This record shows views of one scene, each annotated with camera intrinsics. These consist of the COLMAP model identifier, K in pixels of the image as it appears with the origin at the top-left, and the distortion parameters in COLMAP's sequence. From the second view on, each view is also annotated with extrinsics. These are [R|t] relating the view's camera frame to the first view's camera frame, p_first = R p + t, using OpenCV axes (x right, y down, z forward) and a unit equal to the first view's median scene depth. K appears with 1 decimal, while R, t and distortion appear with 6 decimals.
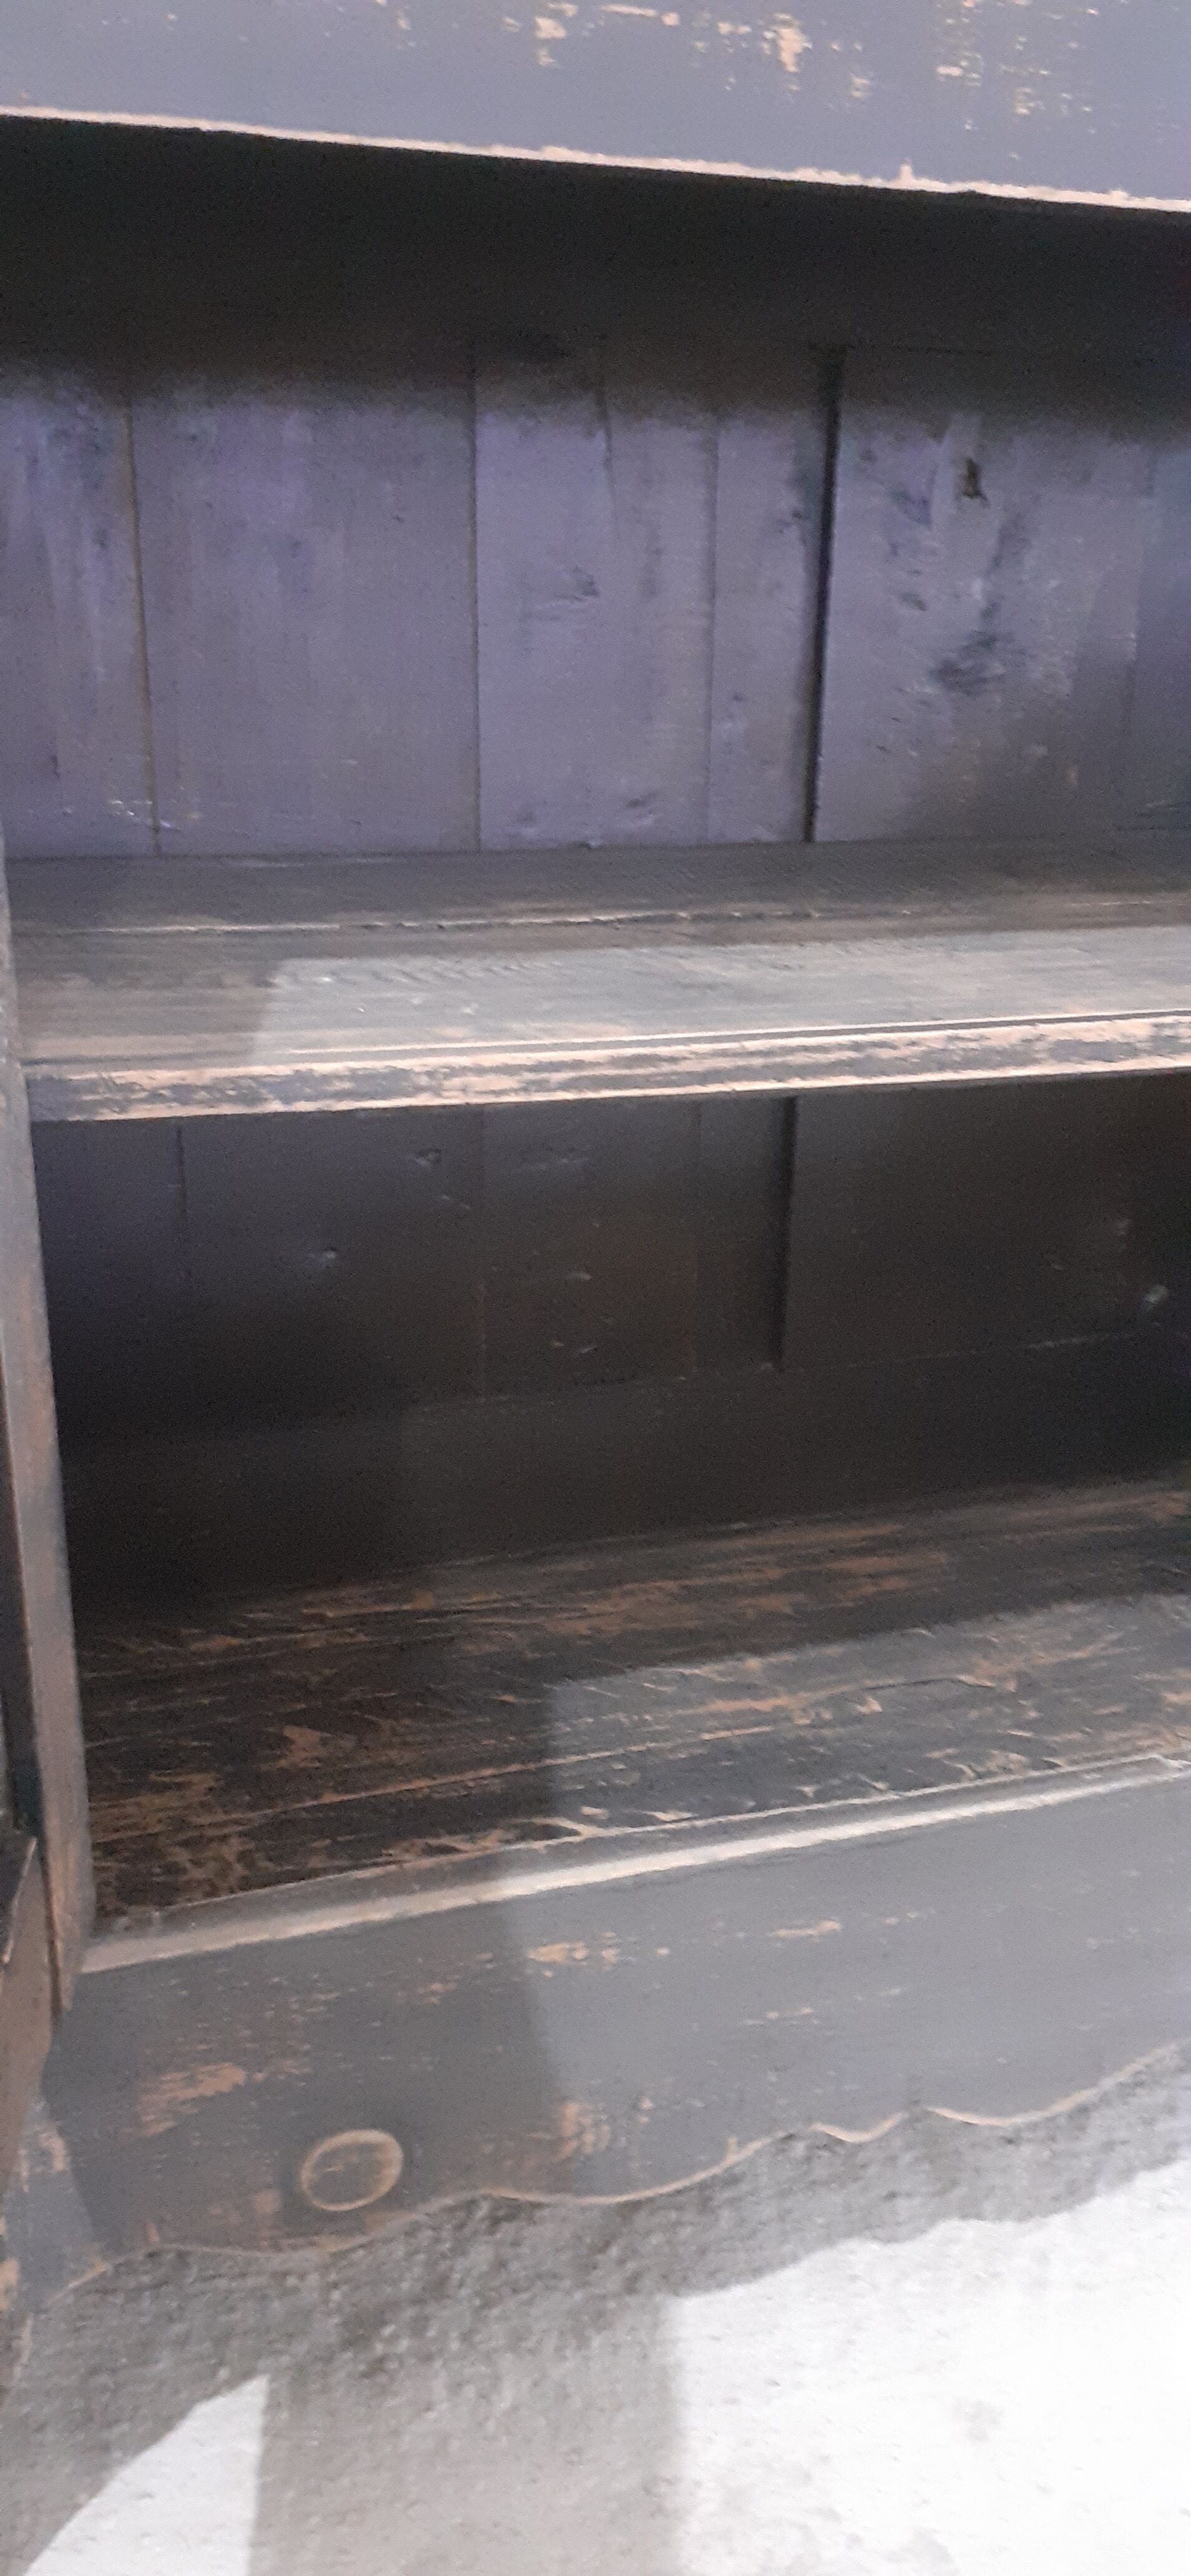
lens RADIAL K [[2027.7, 0, 547.6], [0, 2027.7, 1280.0], [0, 0, 1]] dist [0.011920, -0.003009]
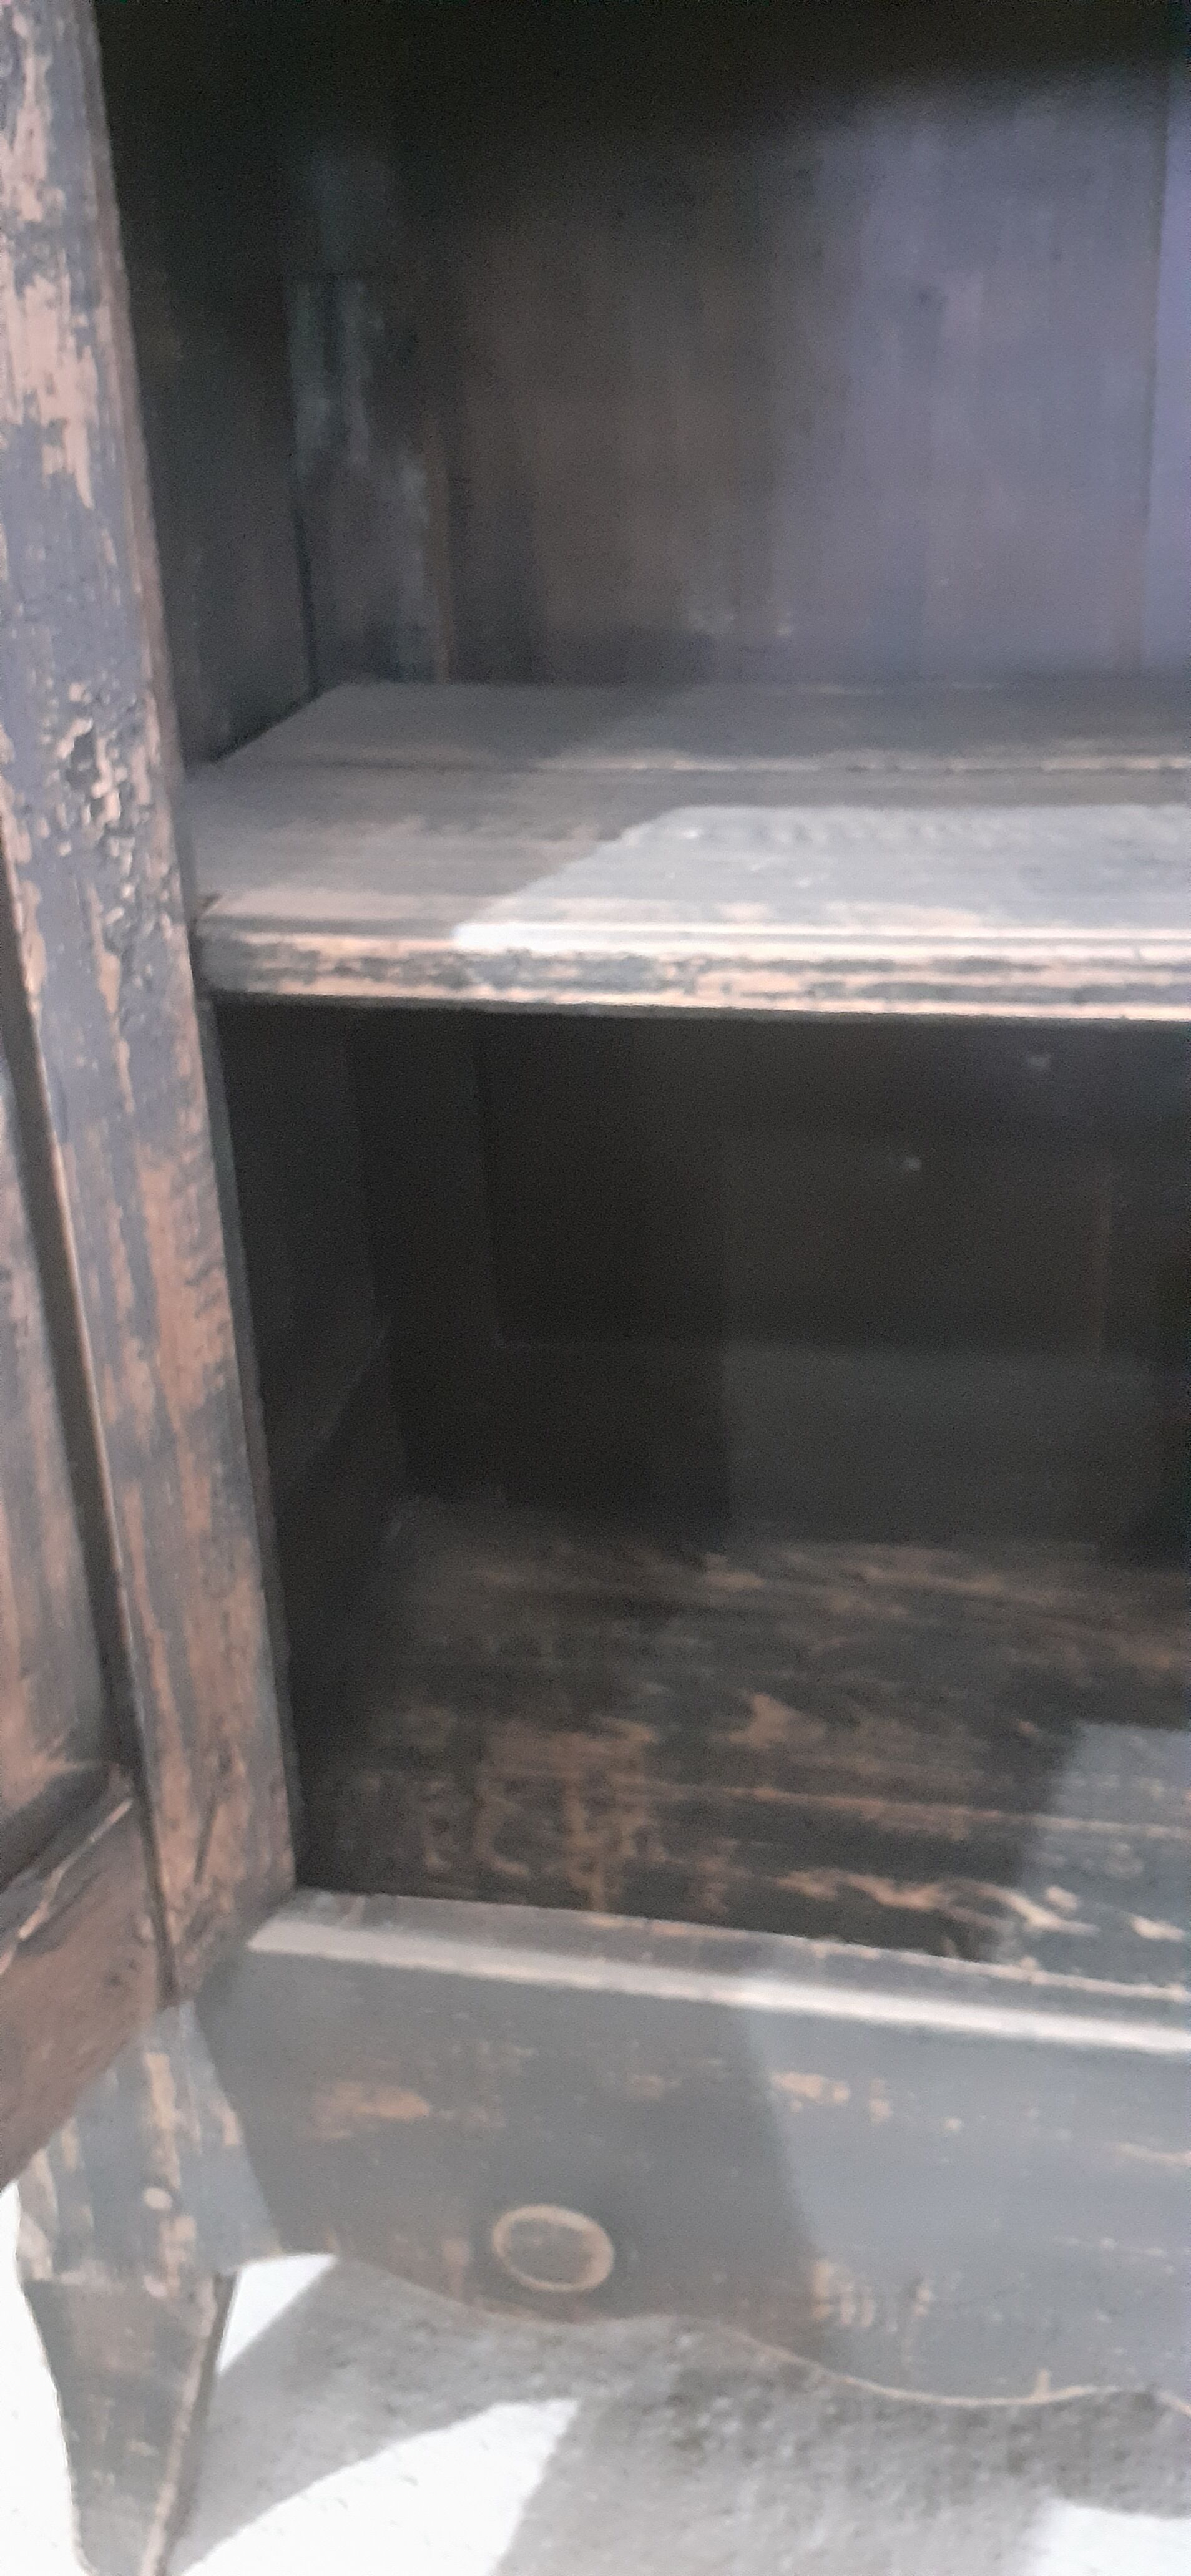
lens RADIAL K [[2070.4, 0, 596.1], [0, 2070.4, 1269.1], [0, 0, 1]] dist [-0.002805, -0.008581]
pose [[0.878414, 0.139093, -0.457211, 0.265393], [-0.106399, 0.989616, 0.096644, -0.055090], [0.465906, -0.036247, 0.884092, 0.264558]]
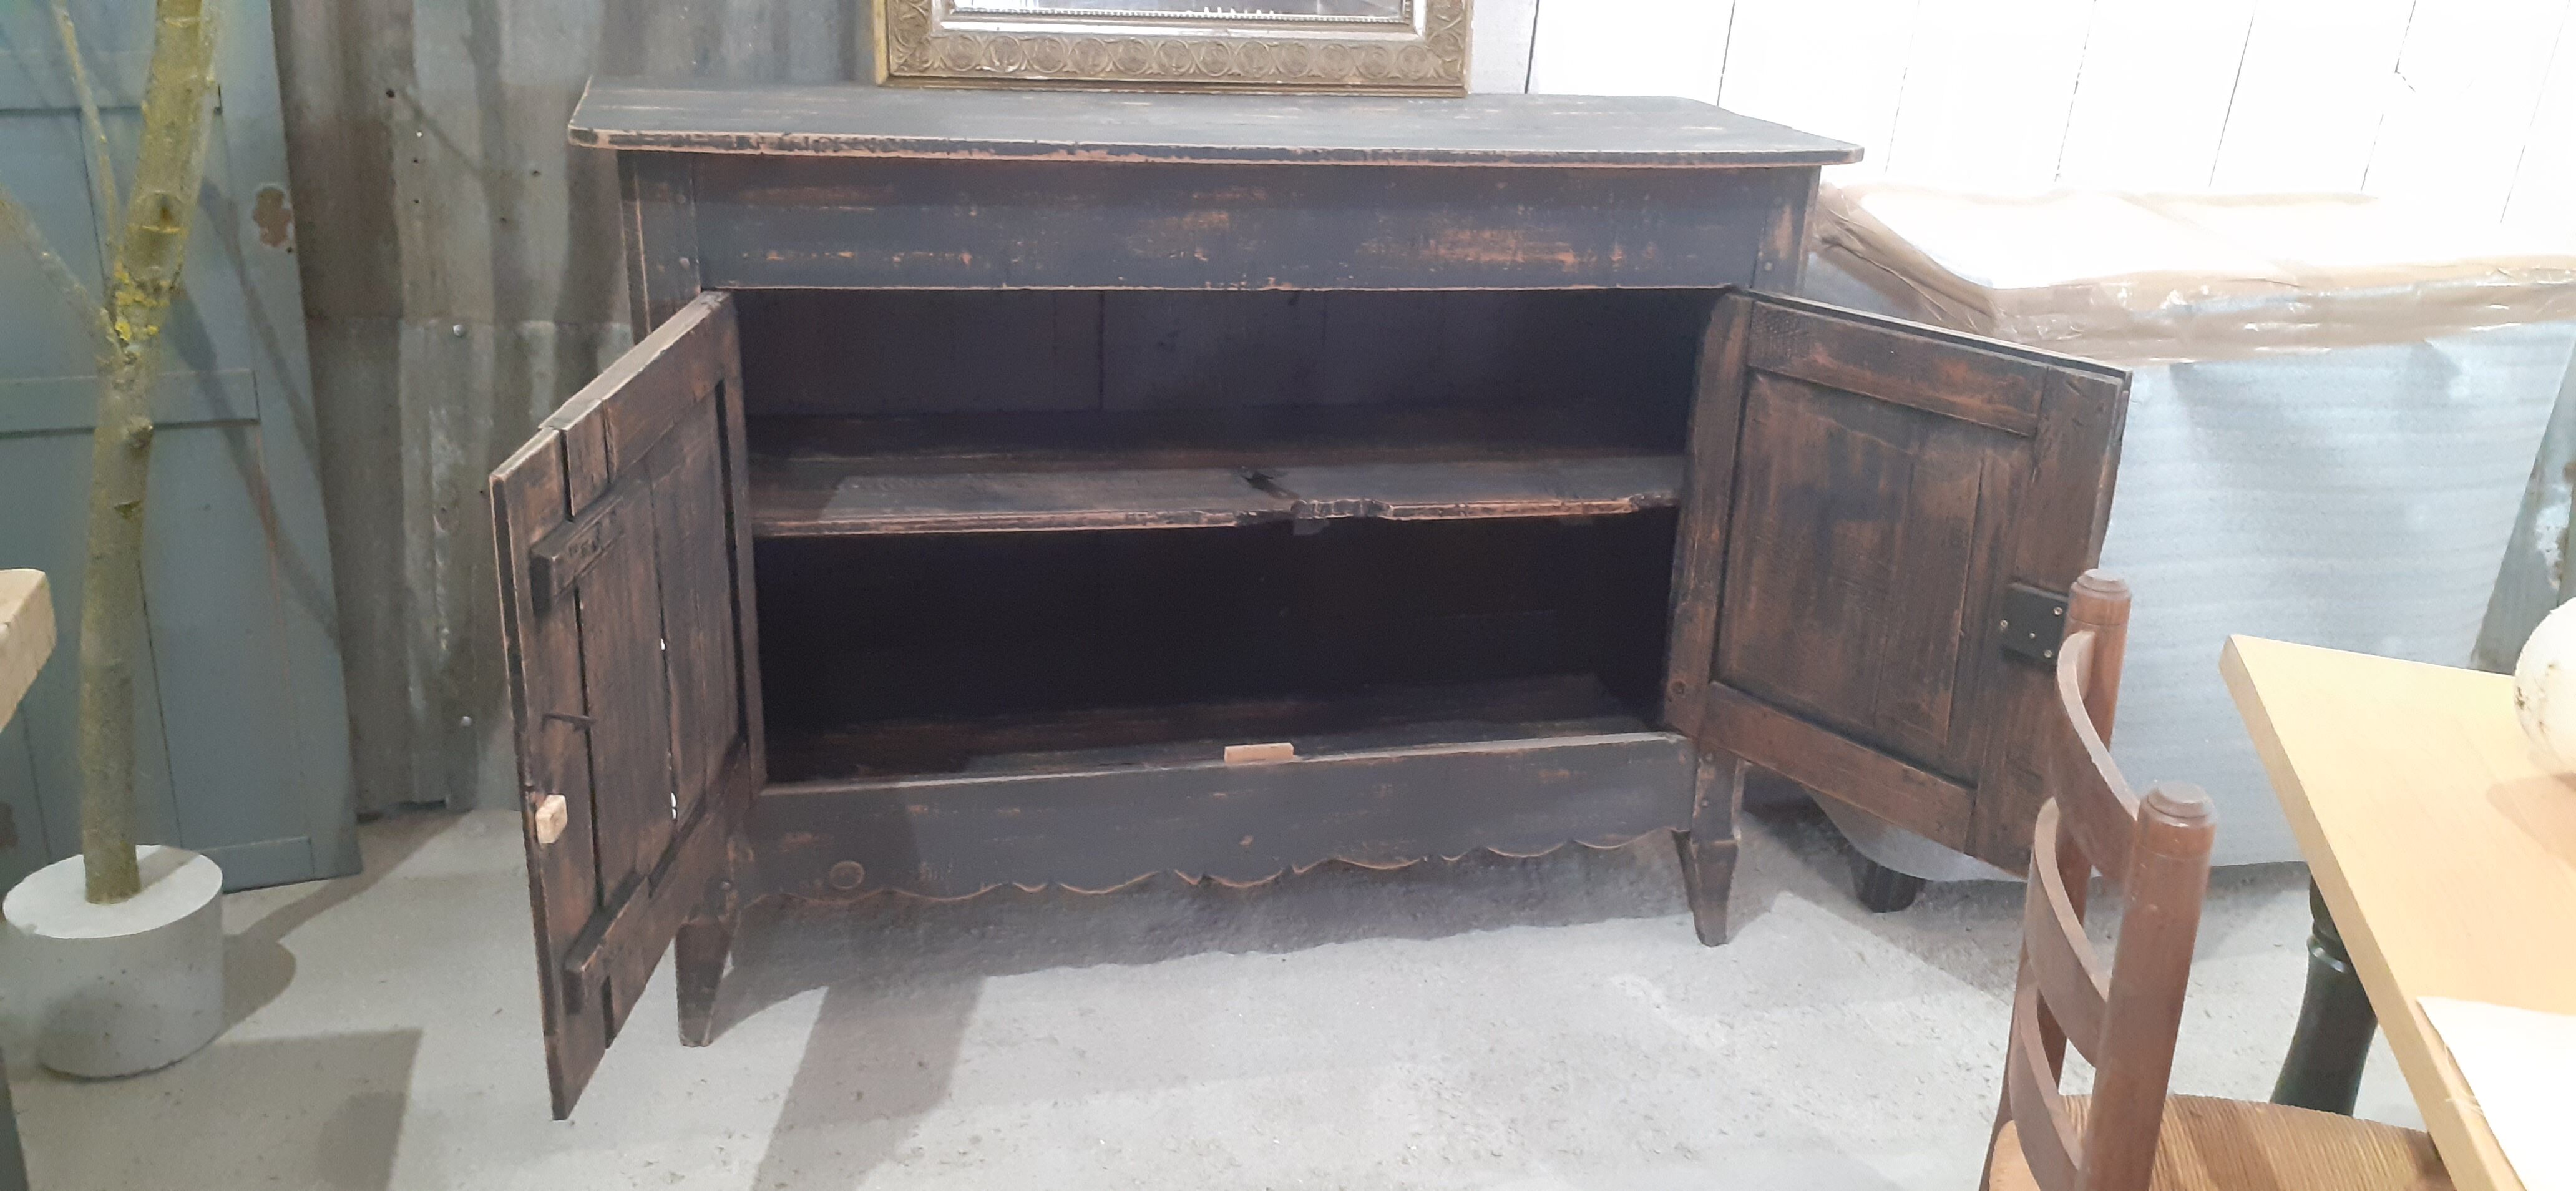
lens RADIAL K [[2006.1, 0, 1288.0], [0, 2006.1, 595.5], [0, 0, 1]] dist [0.067293, -0.120956]
pose [[0.998320, 0.044126, -0.037563, 0.682446], [-0.044161, 0.999024, -0.000128, -0.014428], [0.037521, 0.001786, 0.999294, -2.072123]]
